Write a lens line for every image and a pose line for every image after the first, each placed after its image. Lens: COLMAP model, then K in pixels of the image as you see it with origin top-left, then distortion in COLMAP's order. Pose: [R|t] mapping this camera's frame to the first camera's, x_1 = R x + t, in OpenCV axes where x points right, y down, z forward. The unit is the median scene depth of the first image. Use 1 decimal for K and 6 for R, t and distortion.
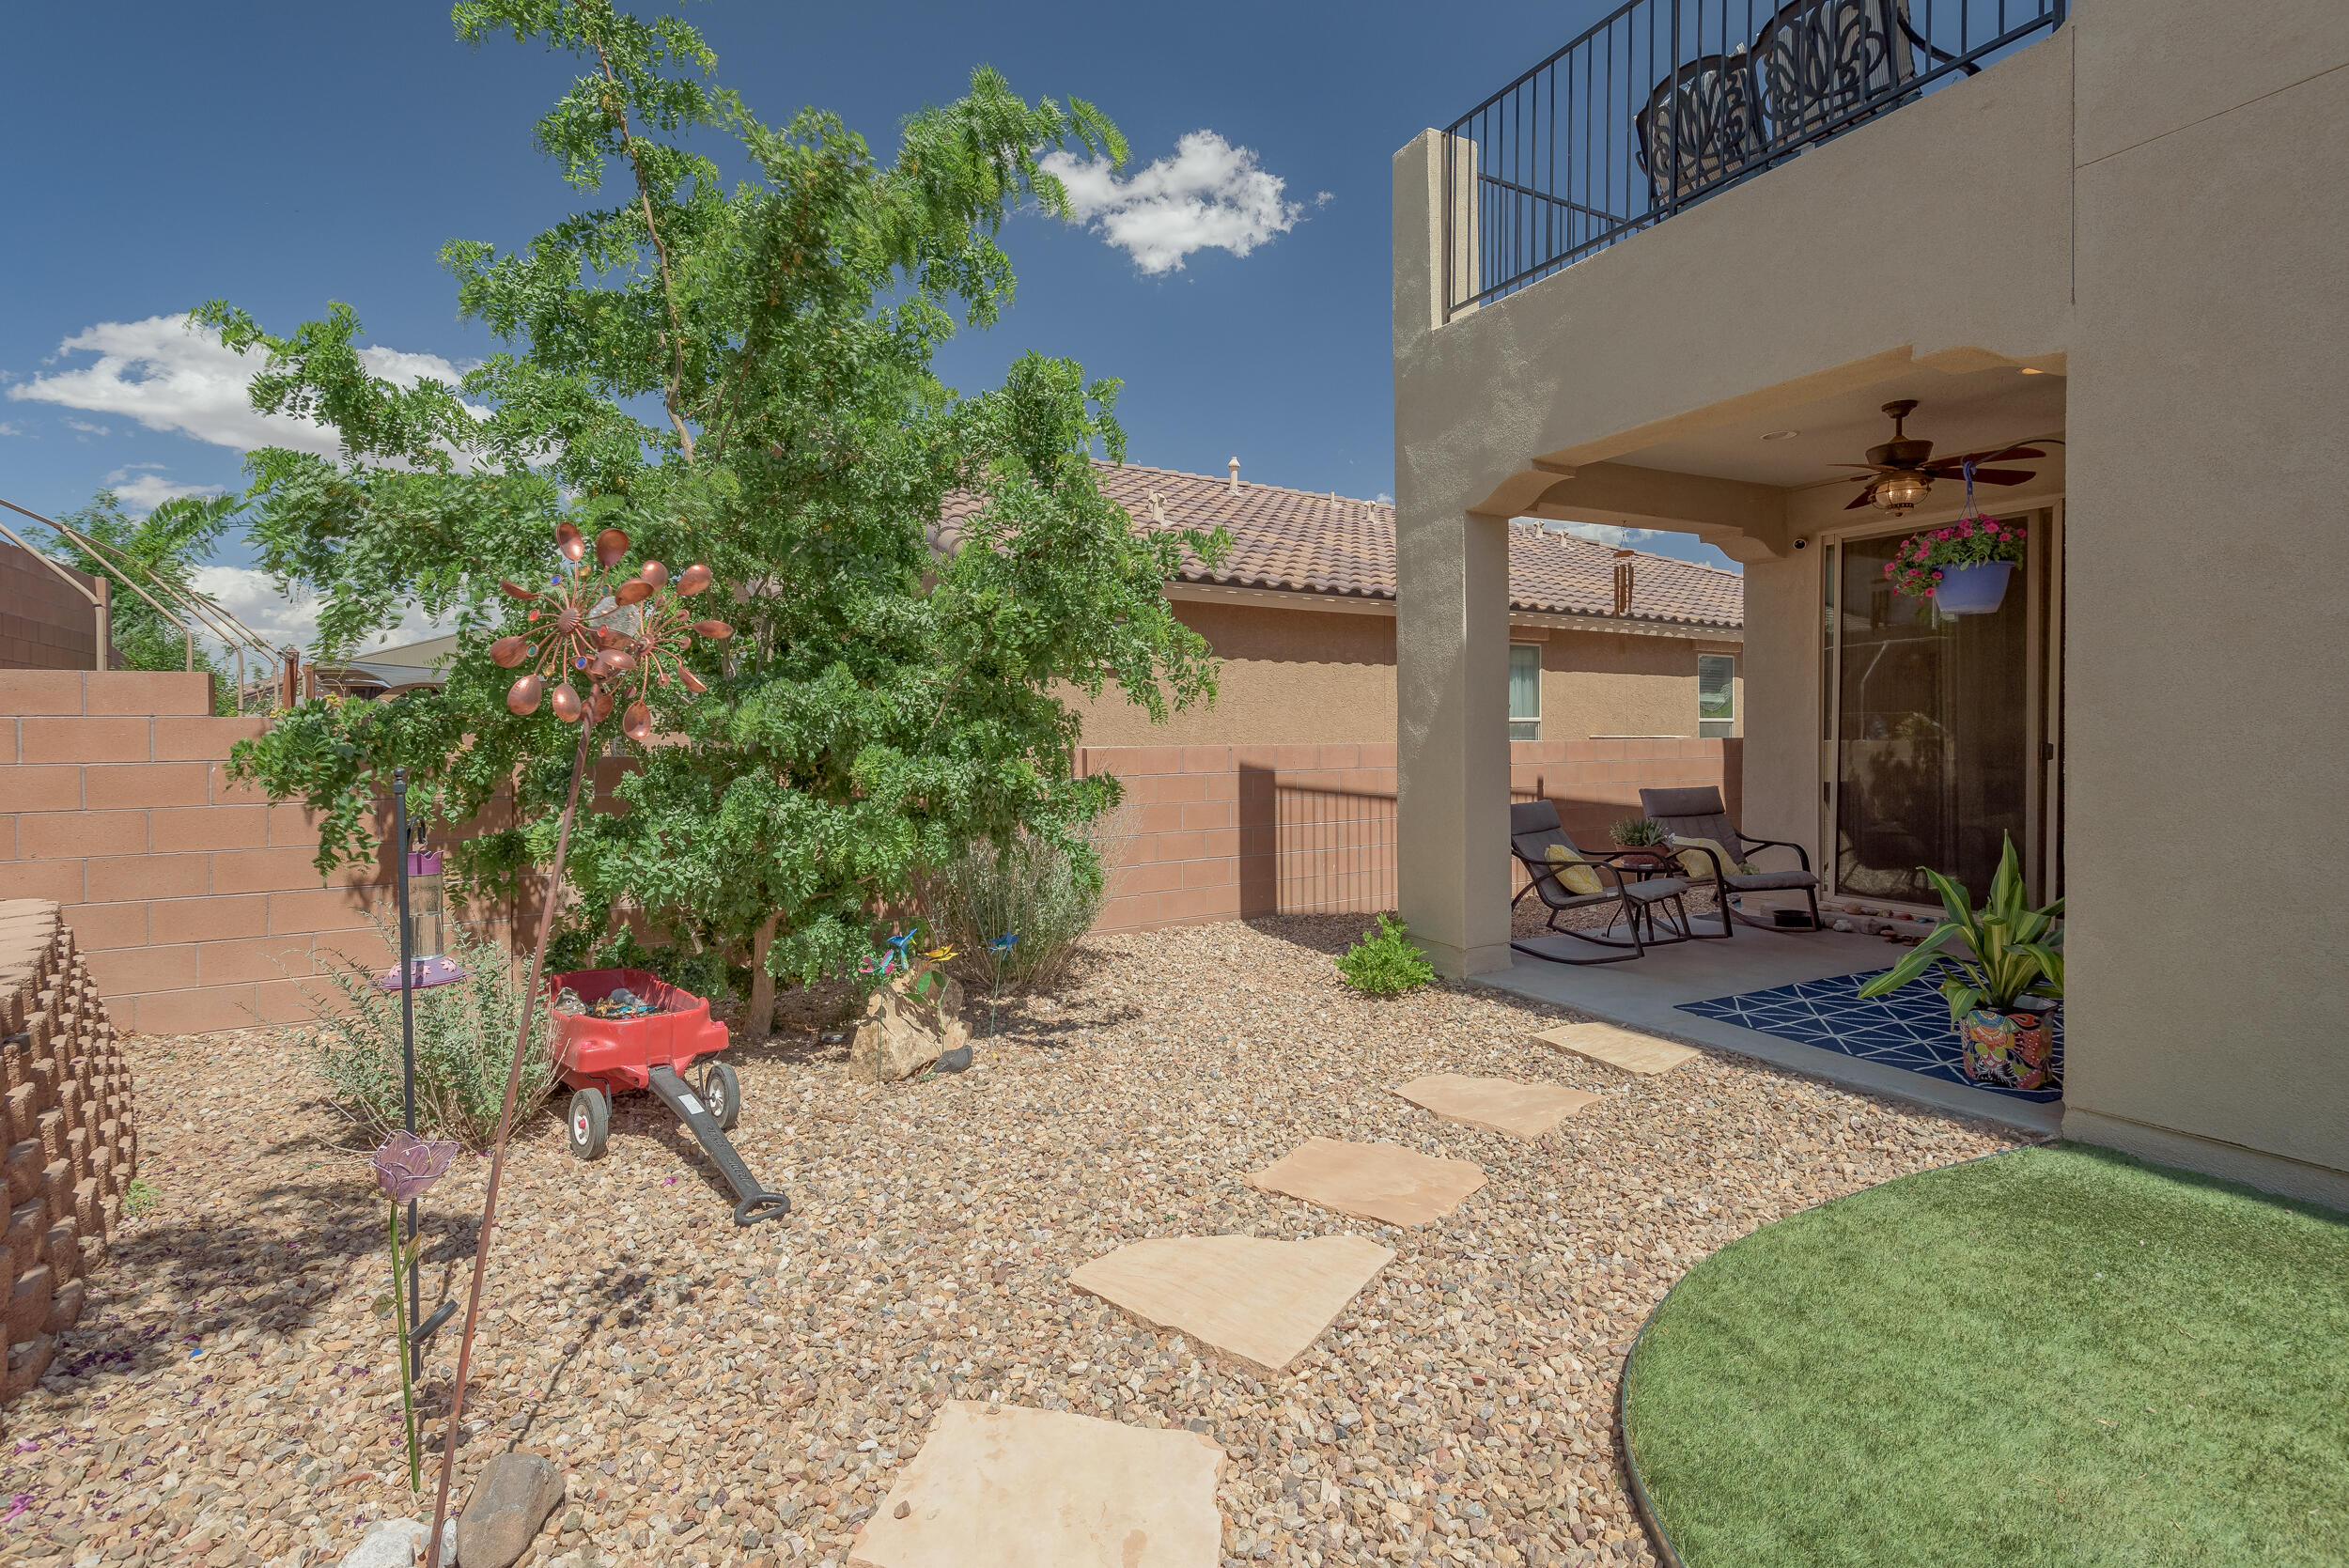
lens RADIAL K [[1037.3, 0, 1170.2], [0, 1037.3, 768.3], [0, 0, 1]] dist [0.002940, 0.000030]
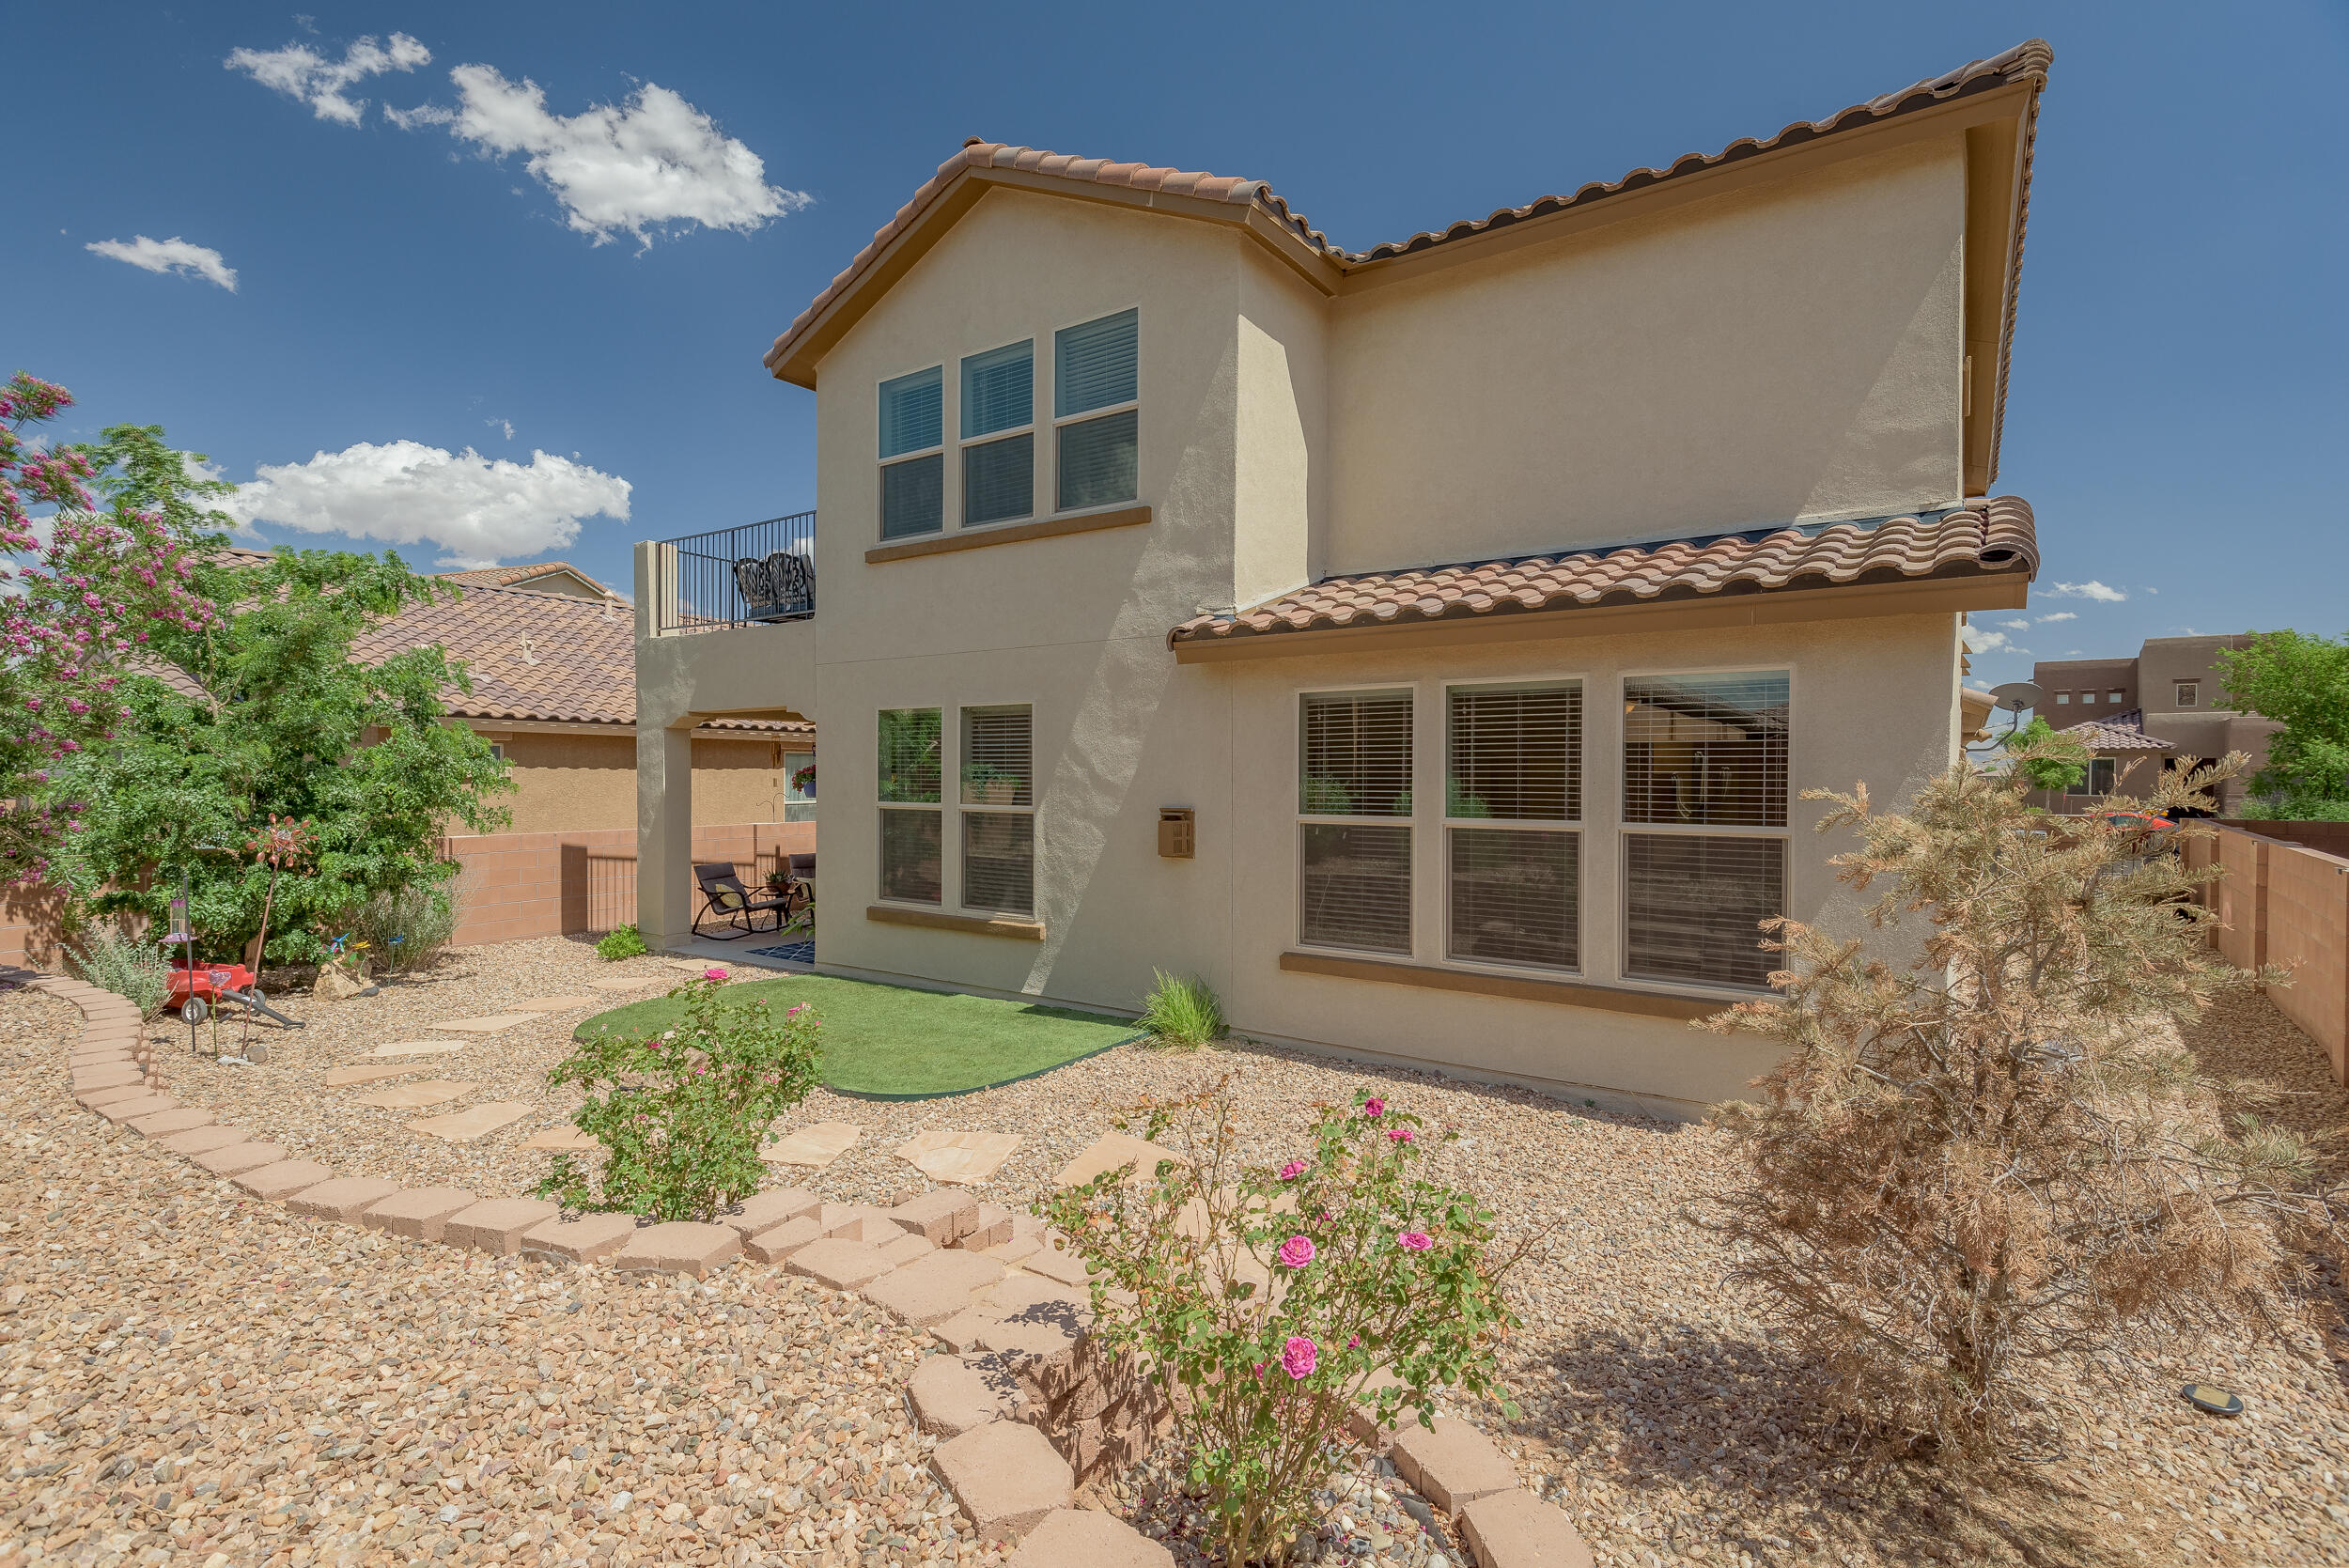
lens RADIAL K [[1078.2, 0, 1196.3], [0, 1078.2, 790.7], [0, 0, 1]] dist [-0.010502, -0.001451]
pose [[0.879111, 0.004638, 0.476595, 0.224993], [0.004190, 0.999839, -0.017459, -0.089479], [-0.476599, 0.017345, 0.878950, -1.653937]]
